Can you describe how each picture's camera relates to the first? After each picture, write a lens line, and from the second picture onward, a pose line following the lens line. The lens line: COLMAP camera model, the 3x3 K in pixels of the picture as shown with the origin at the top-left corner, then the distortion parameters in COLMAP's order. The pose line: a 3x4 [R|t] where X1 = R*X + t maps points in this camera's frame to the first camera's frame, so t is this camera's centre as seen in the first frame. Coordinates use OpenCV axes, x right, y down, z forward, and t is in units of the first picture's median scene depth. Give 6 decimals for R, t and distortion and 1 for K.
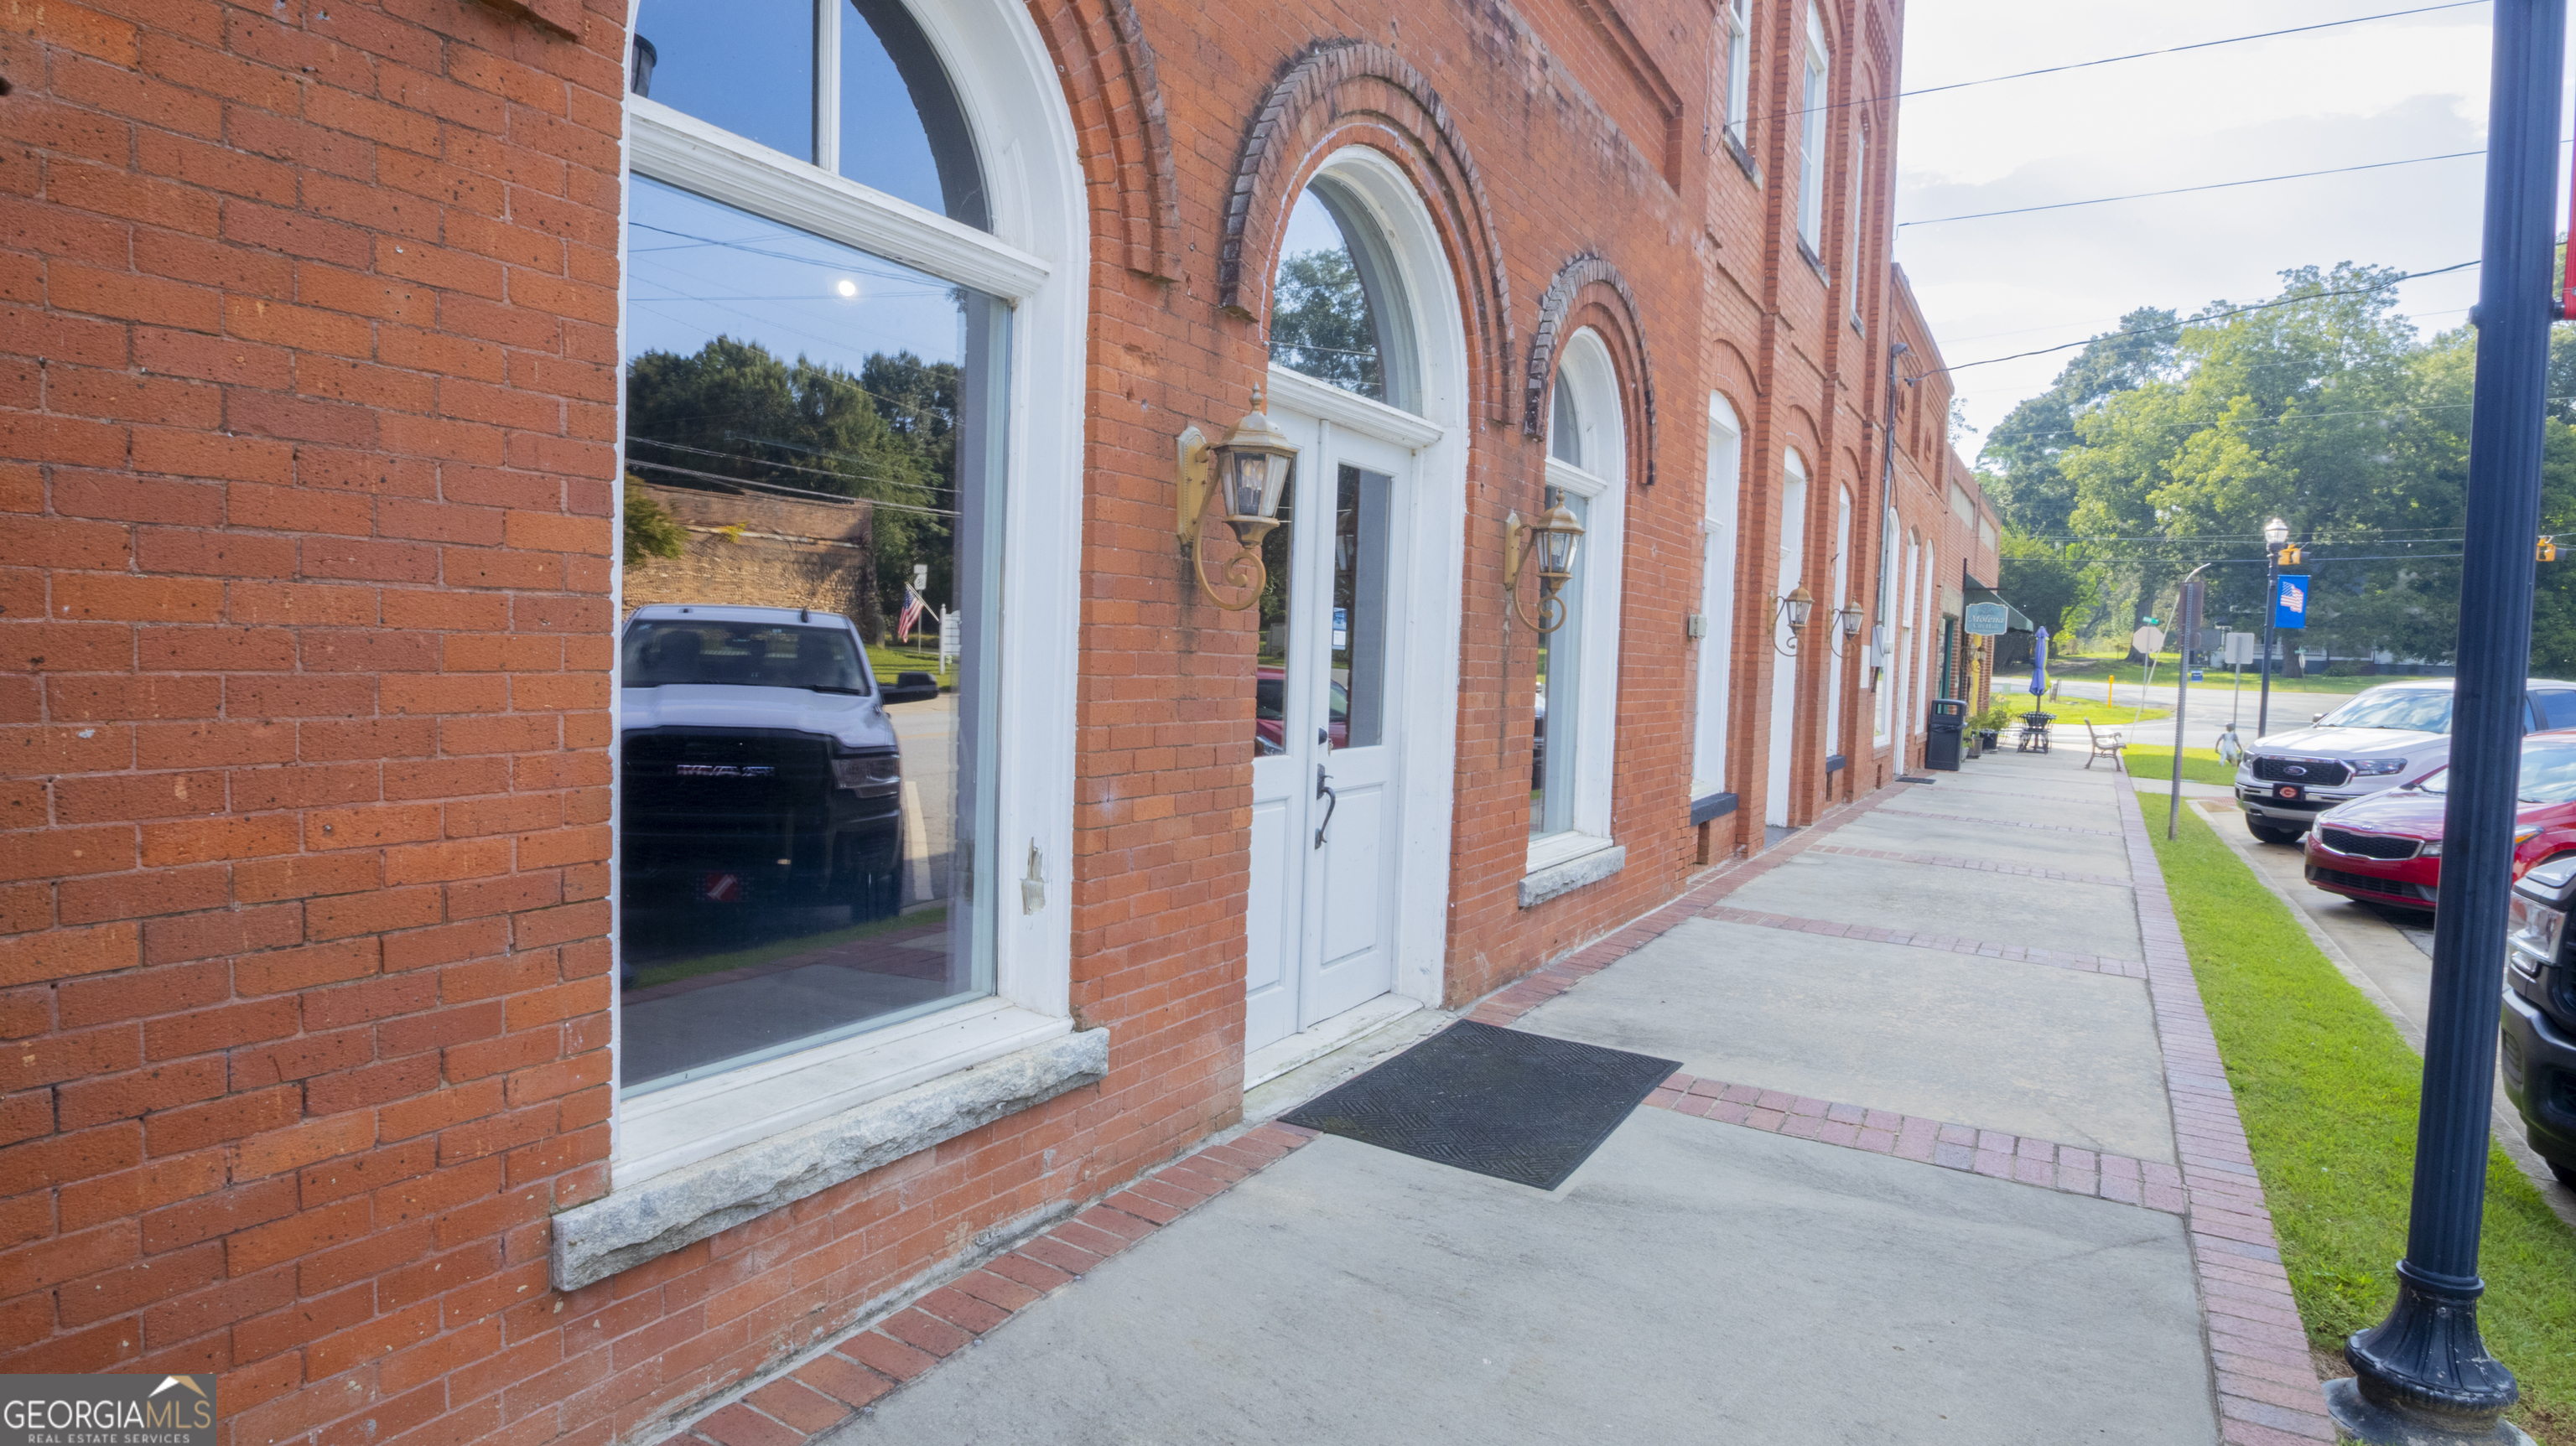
lens RADIAL K [[1408.4, 0, 1298.5], [0, 1408.4, 715.1], [0, 0, 1]] dist [-0.017009, 0.000250]
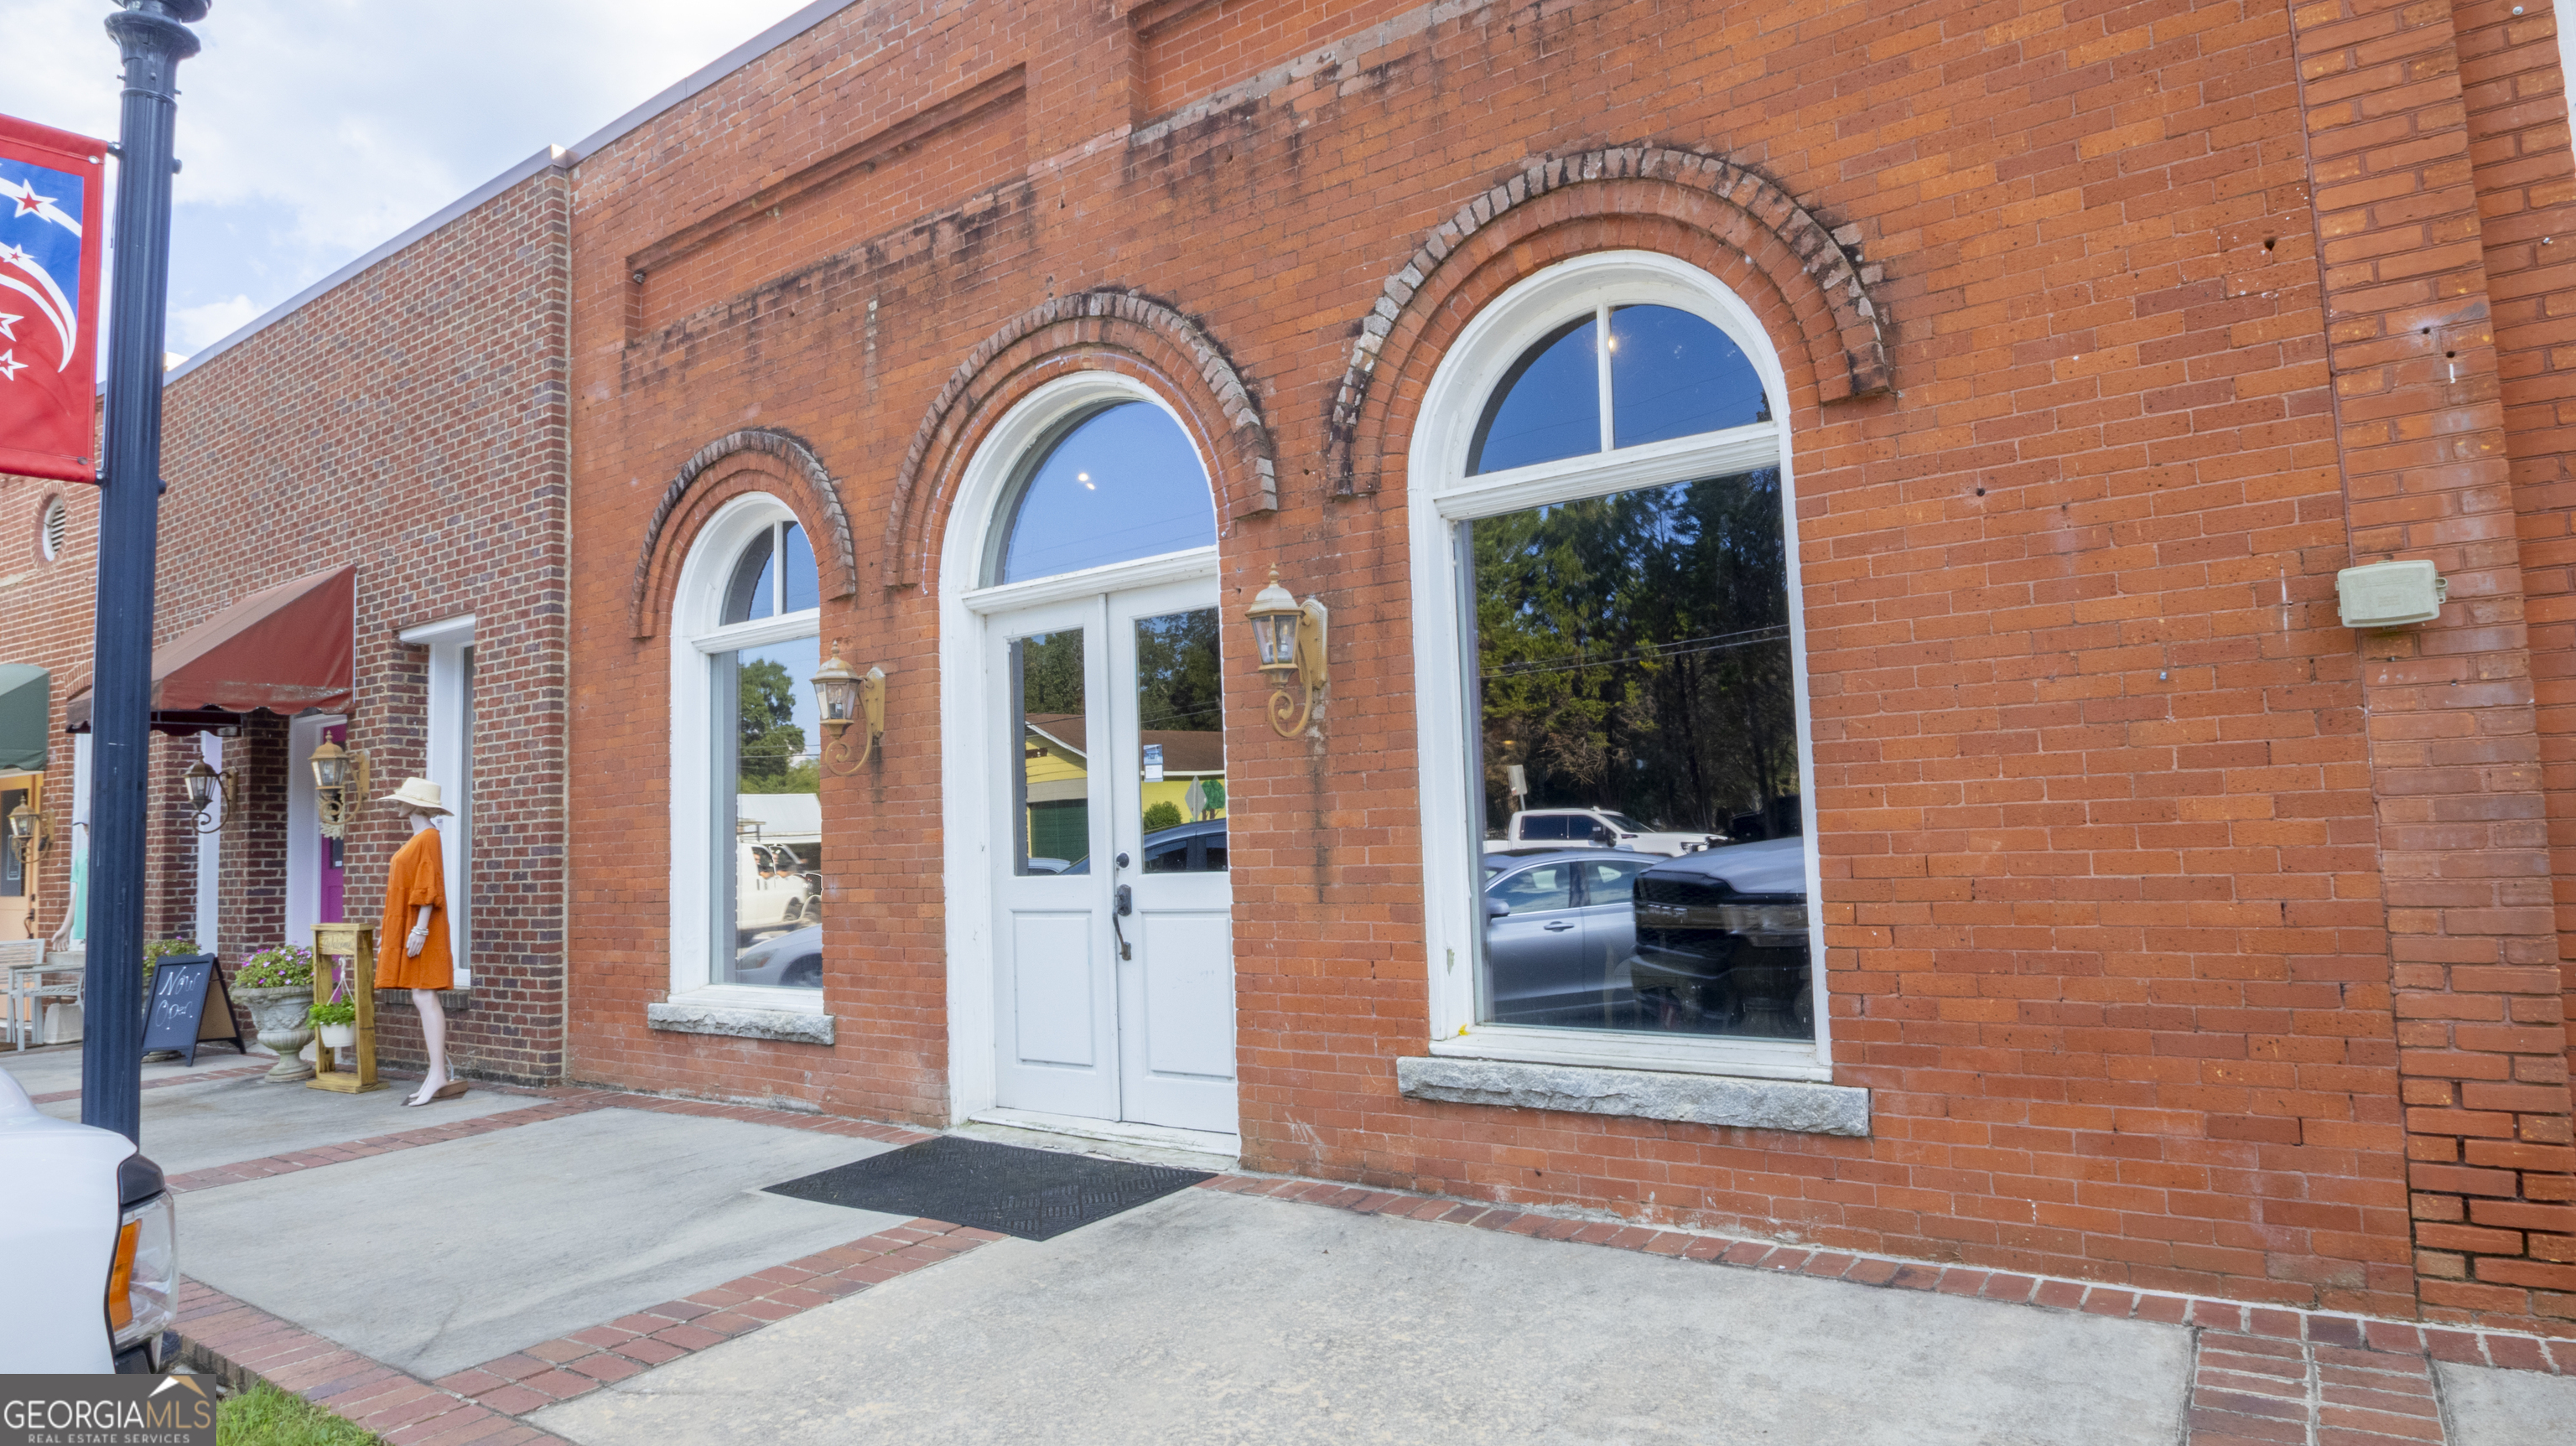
lens RADIAL K [[1408.4, 0, 1298.7], [0, 1408.4, 730.3], [0, 0, 1]] dist [-0.017009, 0.000250]
pose [[-0.091701, -0.108540, -0.989853, 1.488413], [-0.016151, 0.994073, -0.107507, 0.039711], [0.995656, 0.006129, -0.092911, 1.618854]]
